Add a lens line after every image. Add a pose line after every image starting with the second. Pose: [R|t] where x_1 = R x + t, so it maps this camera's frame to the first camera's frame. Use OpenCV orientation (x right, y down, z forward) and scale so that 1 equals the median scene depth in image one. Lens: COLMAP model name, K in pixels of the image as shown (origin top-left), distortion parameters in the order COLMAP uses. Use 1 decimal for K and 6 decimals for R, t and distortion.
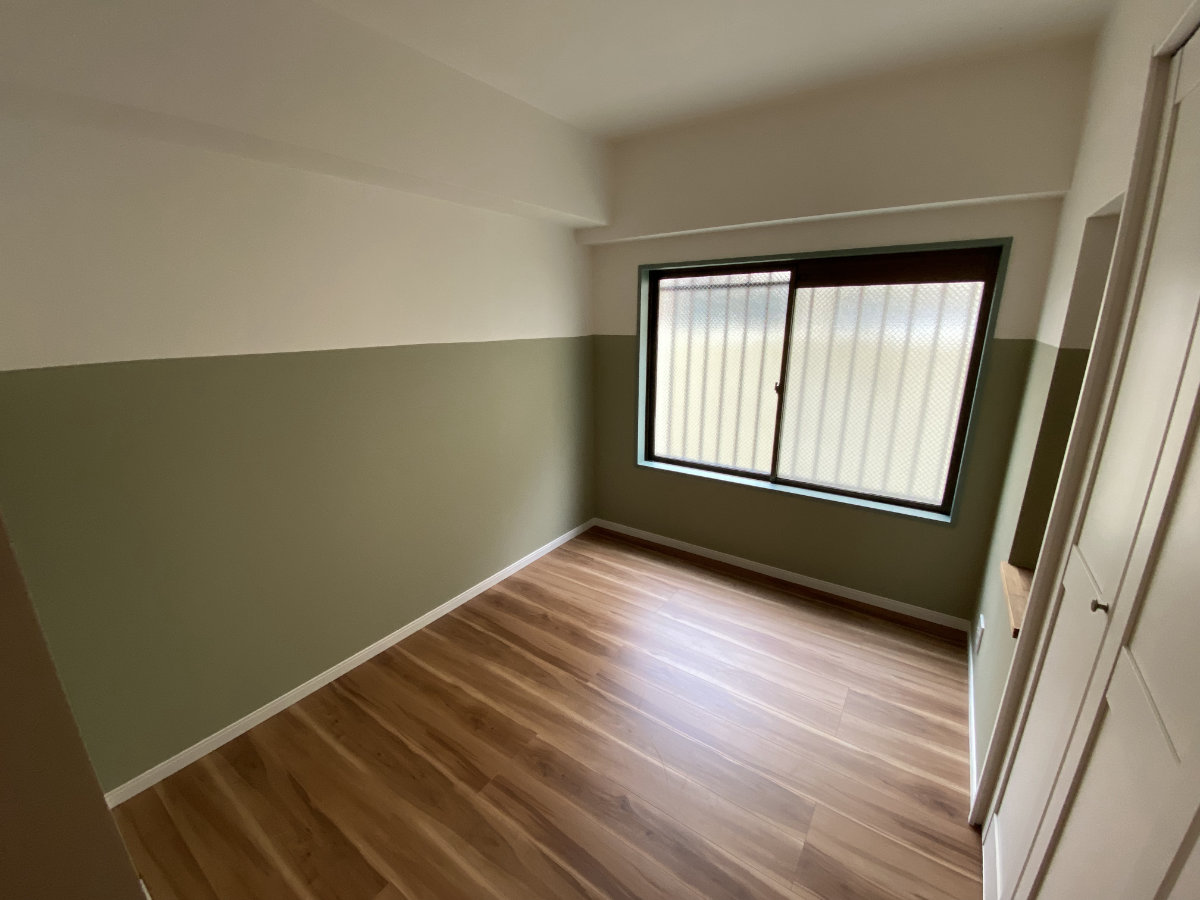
lens RADIAL K [[487.3, 0, 593.5], [0, 487.3, 453.7], [0, 0, 1]] dist [0.026948, -0.019869]
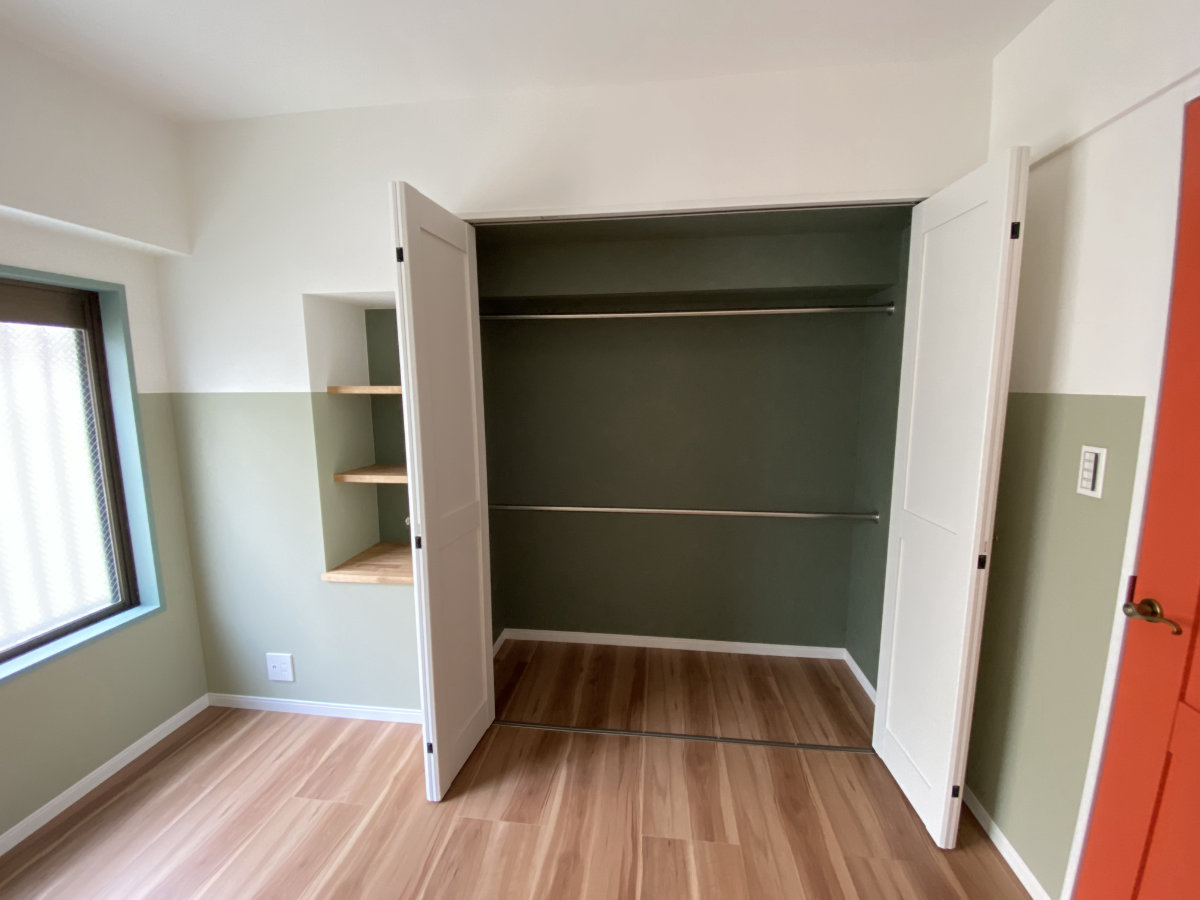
lens RADIAL K [[496.0, 0, 600.0], [0, 496.0, 450.0], [0, 0, 1]] dist [0.000195, -0.014600]
pose [[-0.483045, -0.095475, 0.870375, -0.388911], [0.250549, 0.937401, 0.241879, -0.140957], [-0.838983, 0.334910, -0.428885, 0.700016]]
